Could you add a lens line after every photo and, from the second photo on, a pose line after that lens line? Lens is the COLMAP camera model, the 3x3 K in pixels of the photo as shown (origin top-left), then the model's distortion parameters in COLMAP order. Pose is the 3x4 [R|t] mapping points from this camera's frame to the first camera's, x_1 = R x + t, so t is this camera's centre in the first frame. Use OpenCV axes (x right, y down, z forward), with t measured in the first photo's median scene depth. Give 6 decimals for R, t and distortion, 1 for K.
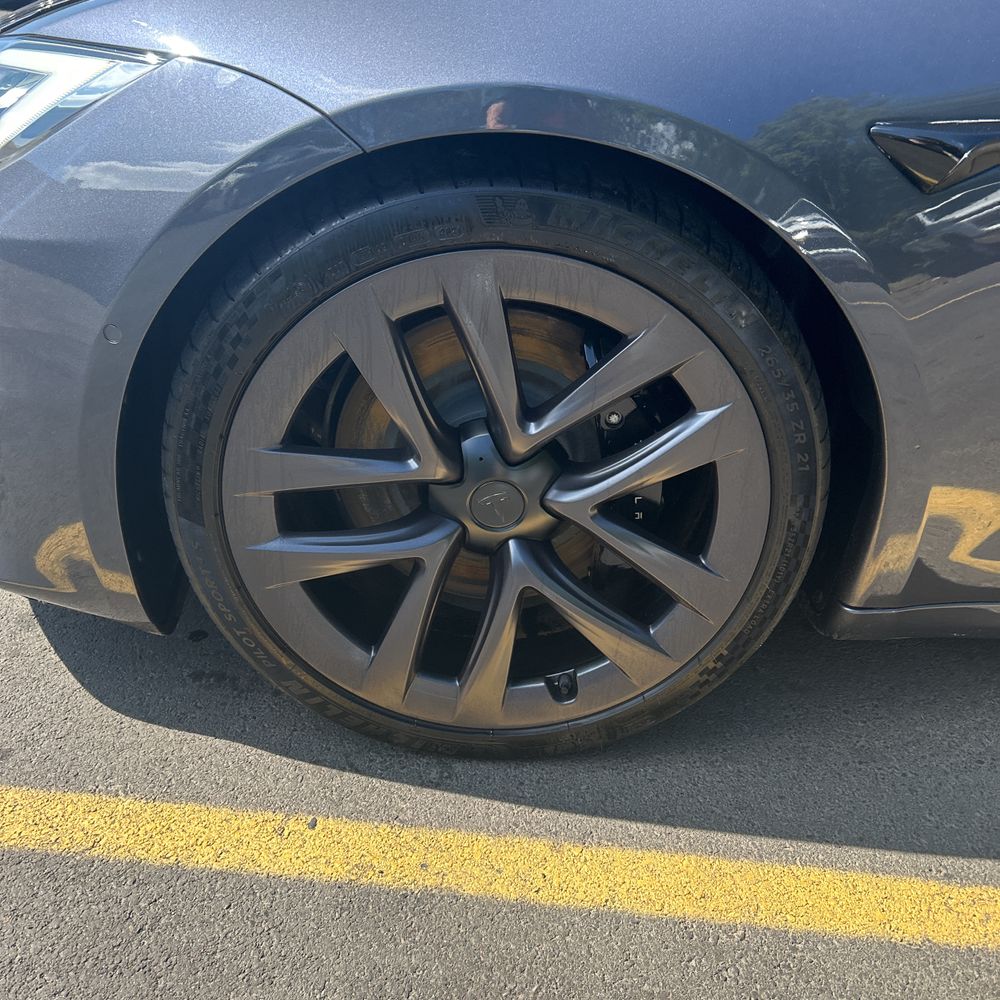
lens RADIAL K [[1007.5, 0, 492.3], [0, 1007.5, 496.8], [0, 0, 1]] dist [0.010261, 0.000000]
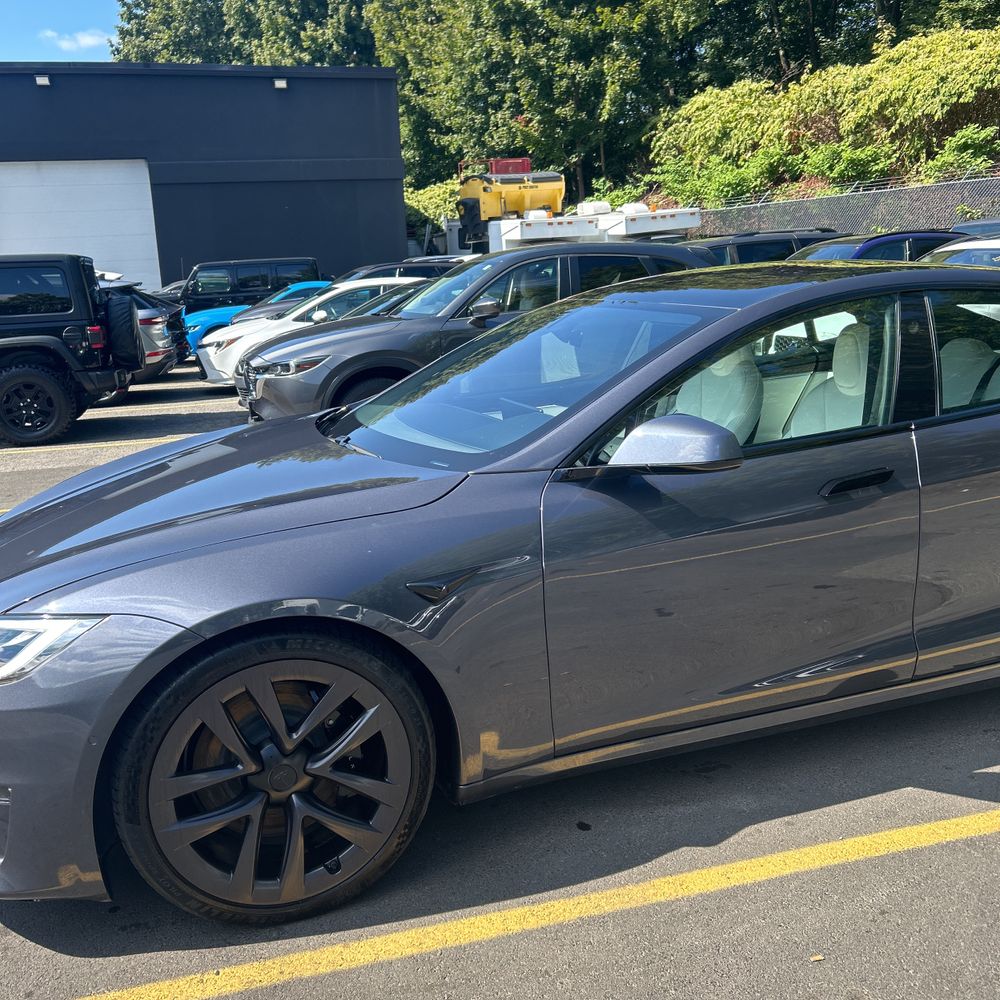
lens RADIAL K [[1007.5, 0, 505.9], [0, 1007.5, 479.9], [0, 0, 1]] dist [0.010261, 0.000000]
pose [[0.934105, -0.162958, 0.317635, -0.127582], [0.250268, 0.933411, -0.257118, 0.084513], [-0.254584, 0.319670, 0.912687, -1.214759]]
